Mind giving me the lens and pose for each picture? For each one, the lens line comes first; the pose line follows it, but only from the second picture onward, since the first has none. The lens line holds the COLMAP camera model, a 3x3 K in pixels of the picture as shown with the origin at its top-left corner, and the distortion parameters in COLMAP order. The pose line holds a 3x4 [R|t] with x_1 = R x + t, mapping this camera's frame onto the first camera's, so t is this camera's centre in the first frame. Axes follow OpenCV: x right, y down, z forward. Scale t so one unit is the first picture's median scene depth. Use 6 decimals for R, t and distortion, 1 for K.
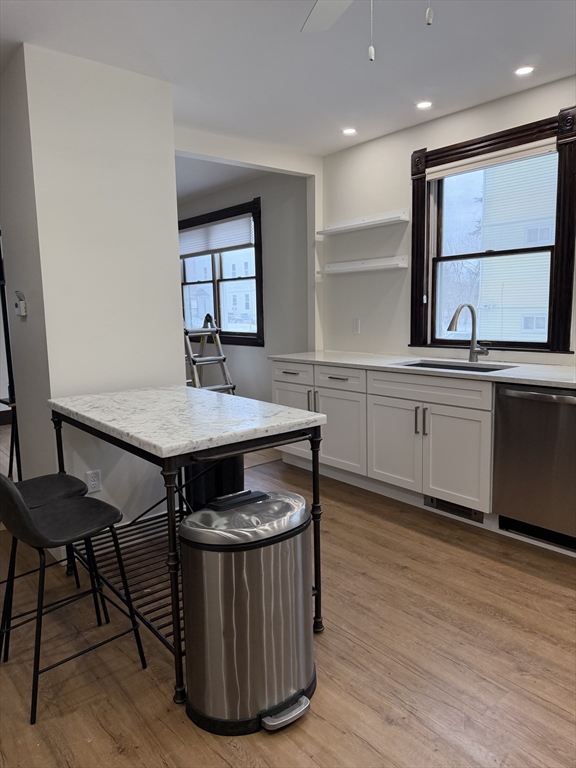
lens RADIAL K [[538.9, 0, 288.0], [0, 538.9, 384.0], [0, 0, 1]] dist [0.070282, -0.001803]
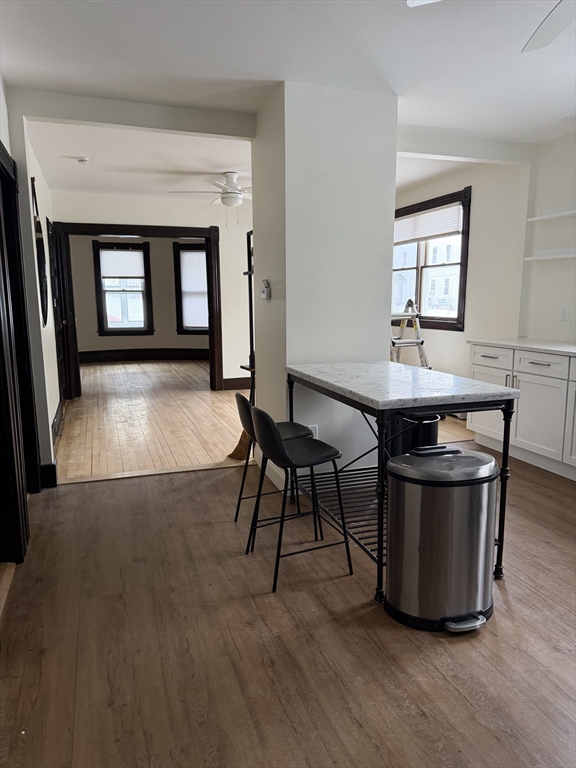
lens RADIAL K [[539.2, 0, 288.0], [0, 539.2, 384.0], [0, 0, 1]] dist [0.072653, -0.107249]
pose [[0.937738, 0.069994, -0.340217, 0.001786], [-0.060693, 0.997436, 0.037918, 0.024331], [0.341999, -0.014908, 0.939582, -0.185697]]
